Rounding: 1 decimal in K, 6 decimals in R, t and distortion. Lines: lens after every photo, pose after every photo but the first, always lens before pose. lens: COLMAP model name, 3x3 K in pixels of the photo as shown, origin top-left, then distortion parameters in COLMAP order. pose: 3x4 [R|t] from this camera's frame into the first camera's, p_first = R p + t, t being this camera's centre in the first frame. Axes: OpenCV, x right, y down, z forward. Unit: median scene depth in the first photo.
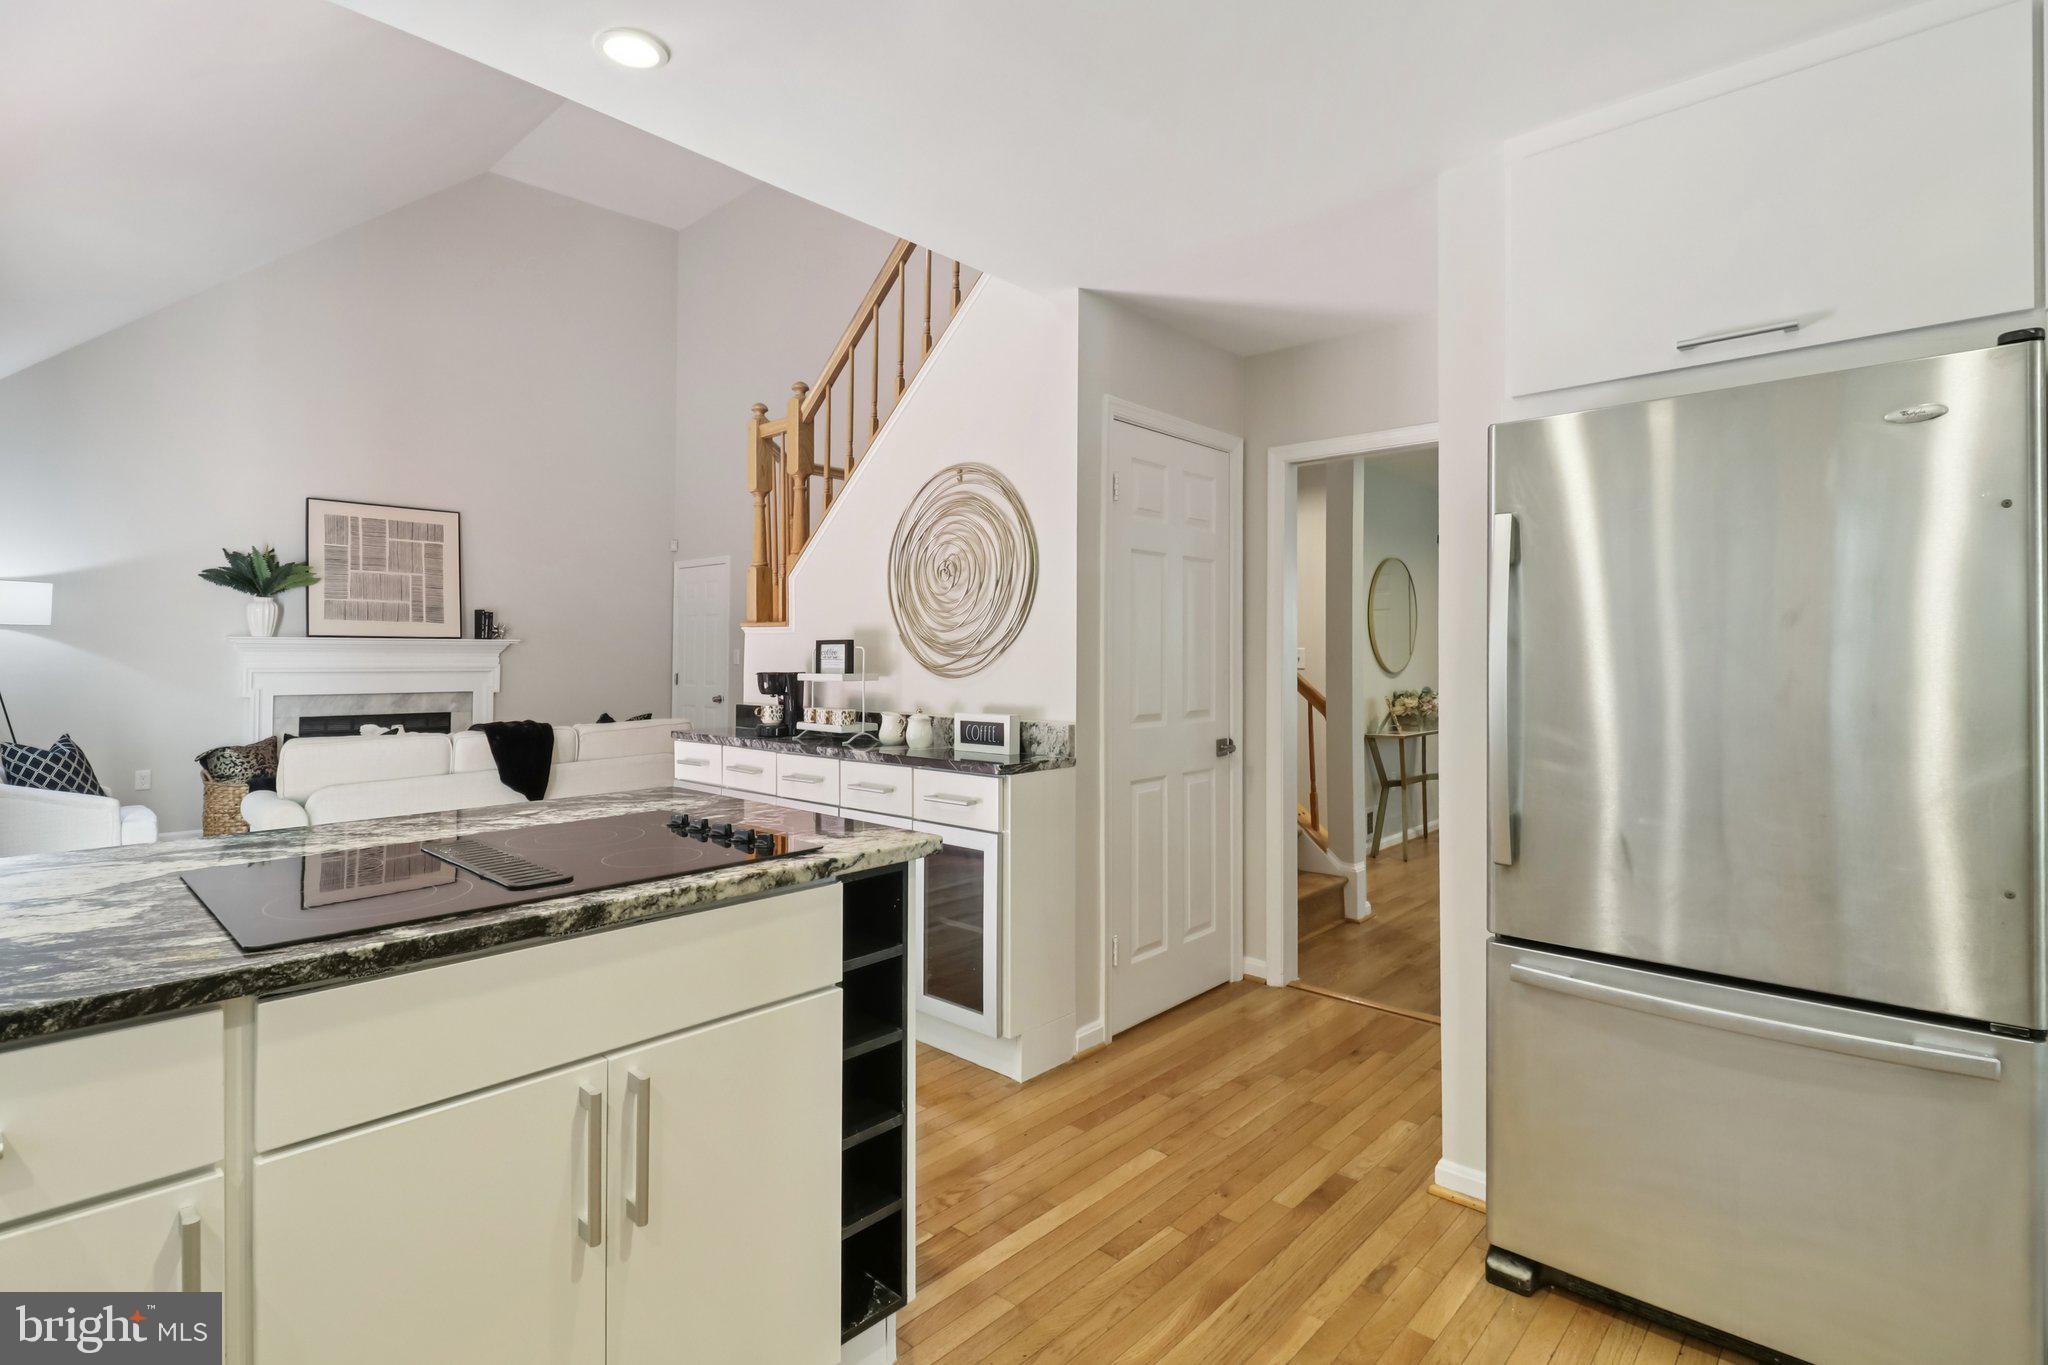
lens RADIAL K [[978.2, 0, 1000.8], [0, 978.2, 630.6], [0, 0, 1]] dist [-0.003465, -0.000332]
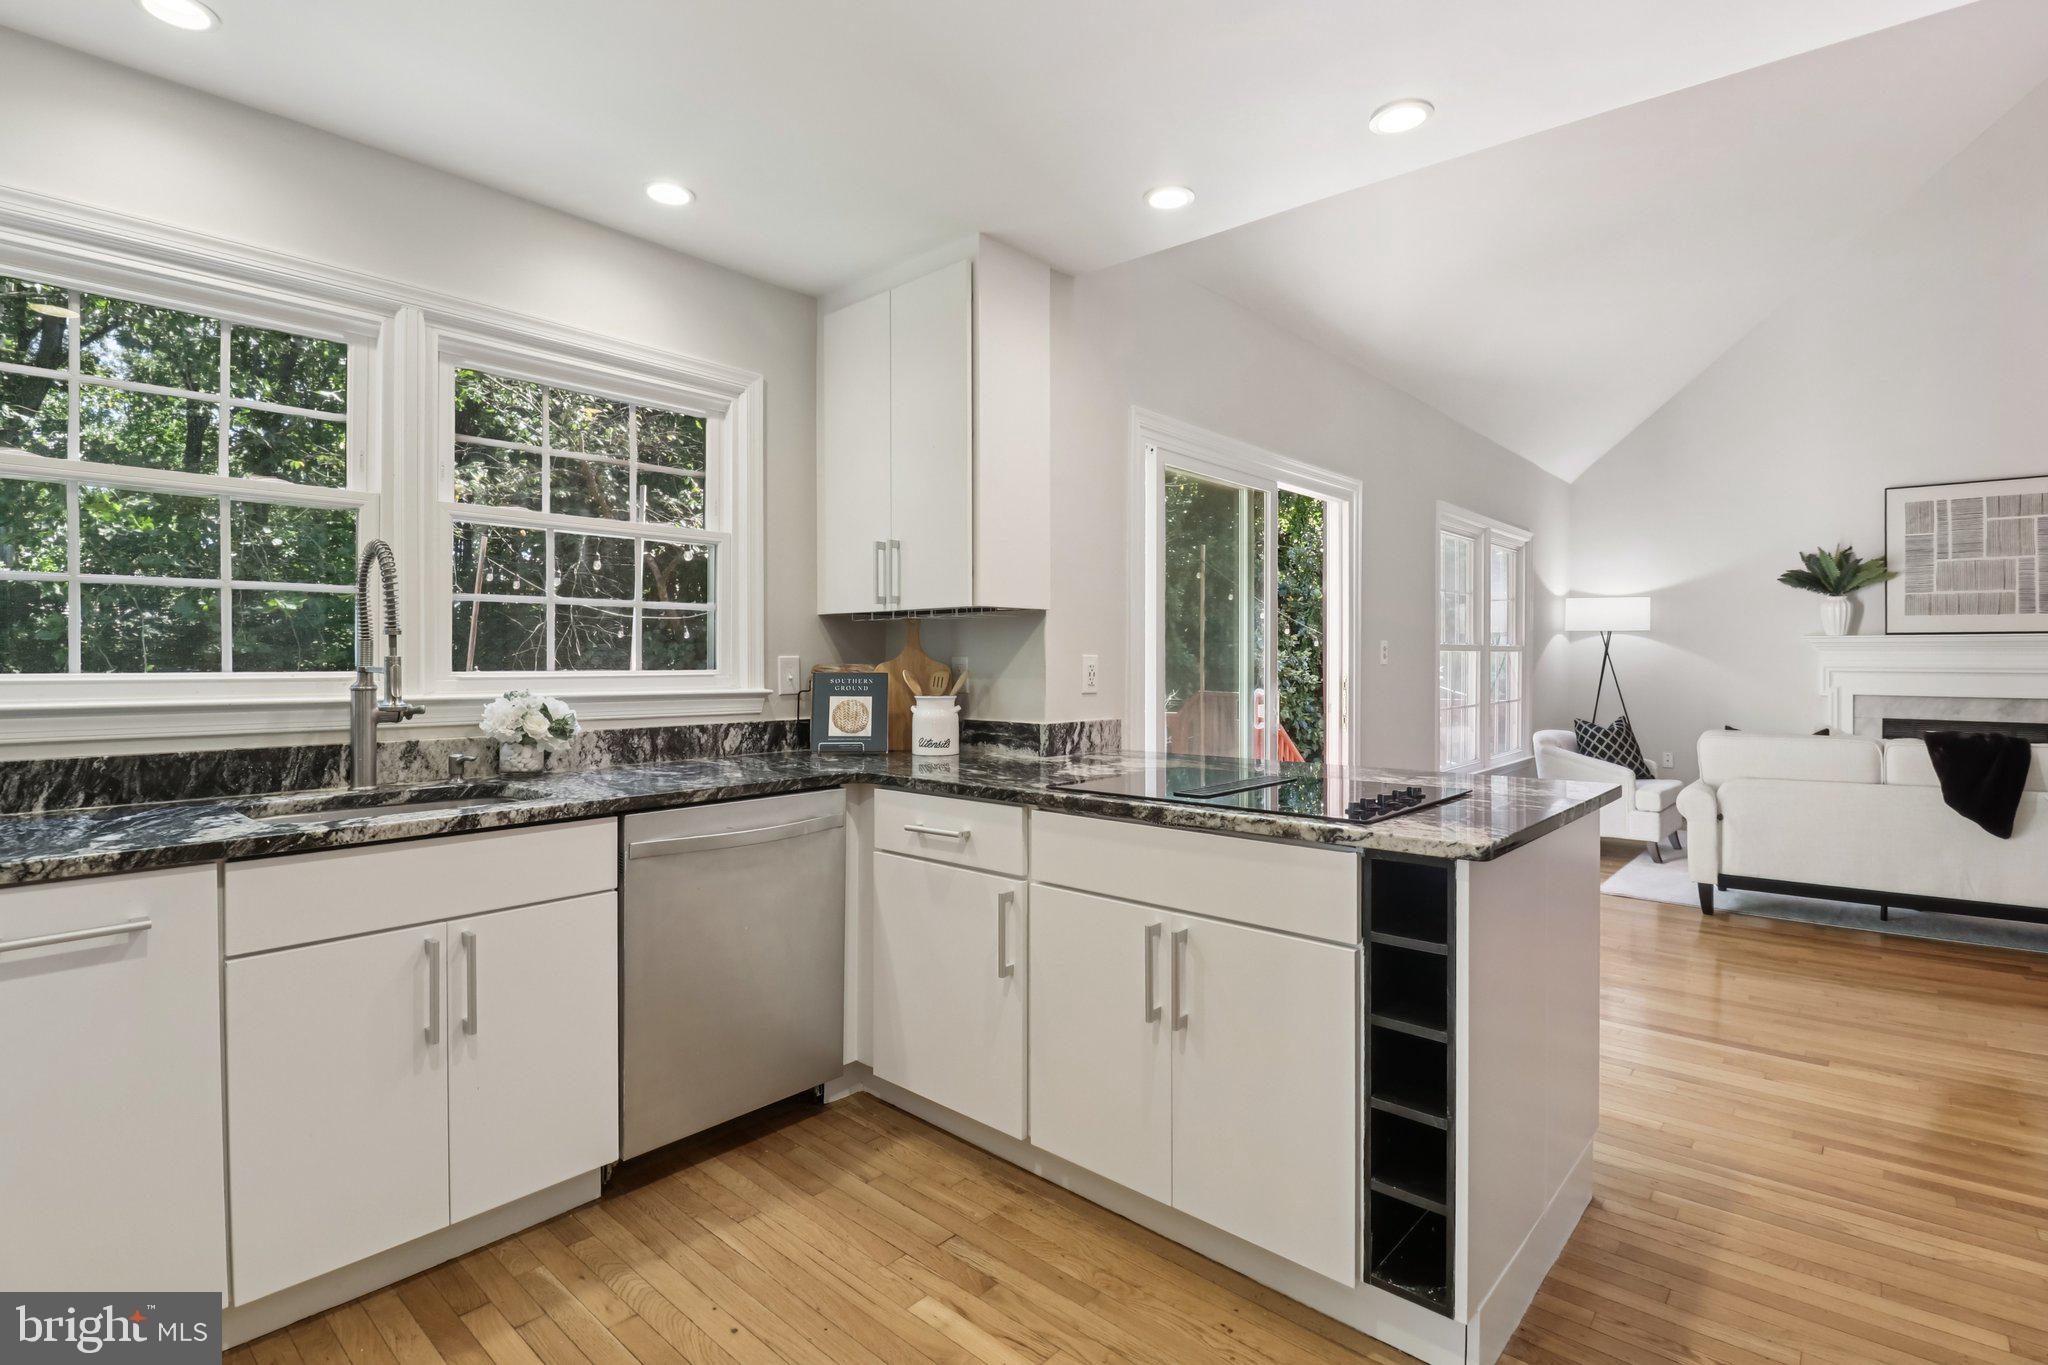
lens RADIAL K [[948.0, 0, 1019.4], [0, 948.0, 660.2], [0, 0, 1]] dist [0.000963, -0.013944]
pose [[0.034025, 0.001702, -0.999420, 0.175050], [0.026268, 0.999652, 0.002596, 0.006459], [0.999076, -0.026341, 0.033969, 0.121075]]
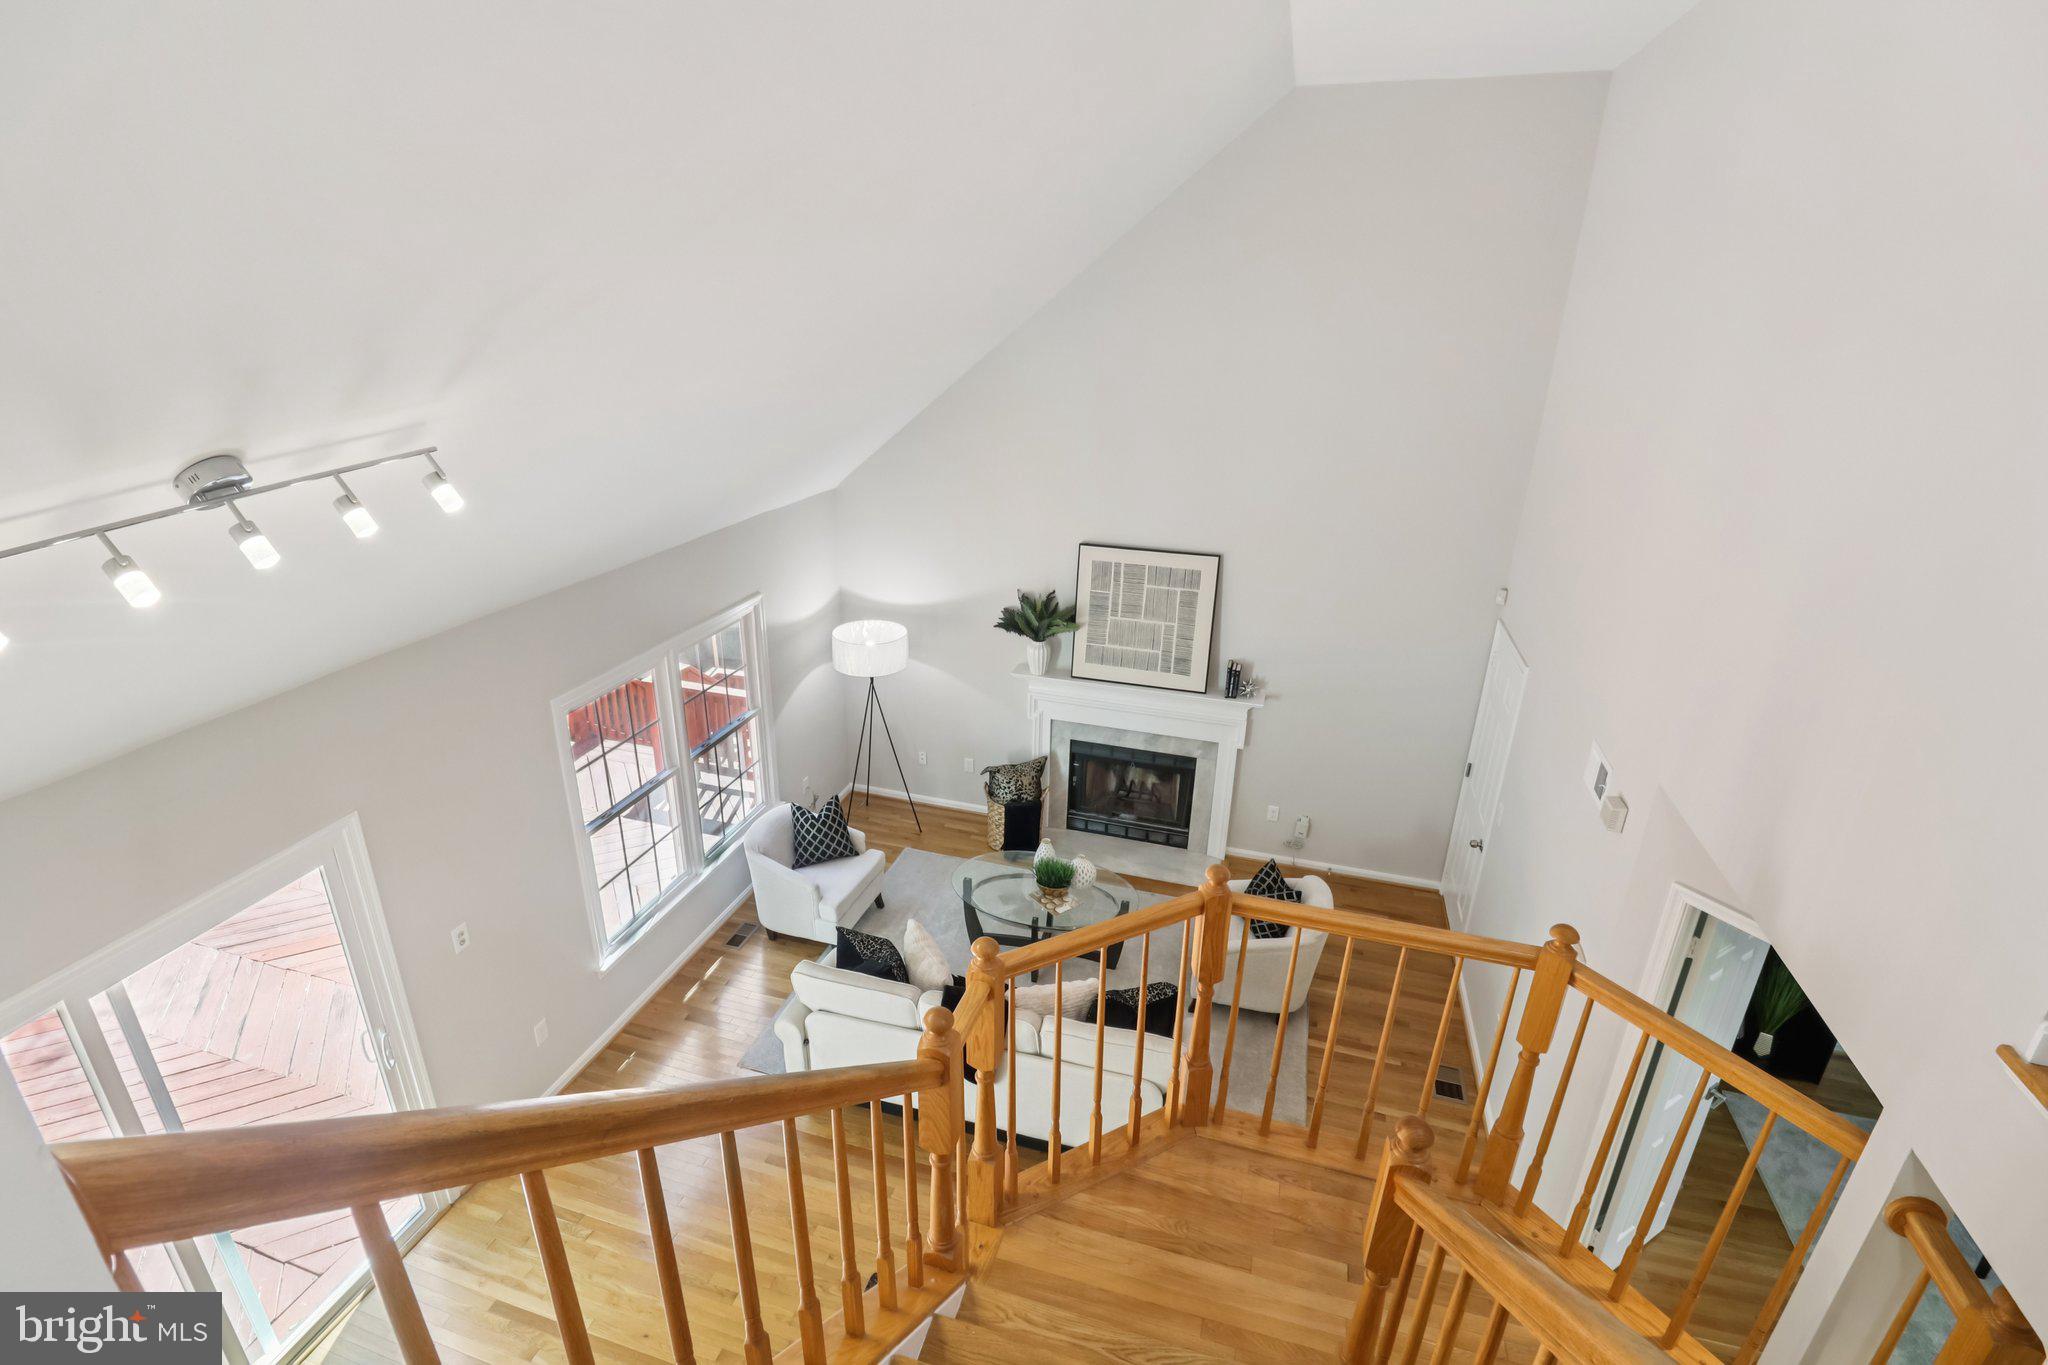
lens RADIAL K [[974.5, 0, 1020.9], [0, 974.5, 695.9], [0, 0, 1]] dist [-0.000220, -0.000260]
pose [[0.466710, 0.349302, -0.812509, 0.128223], [0.007747, 0.917051, 0.398695, -0.390654], [0.884377, -0.192369, 0.425291, 0.489962]]
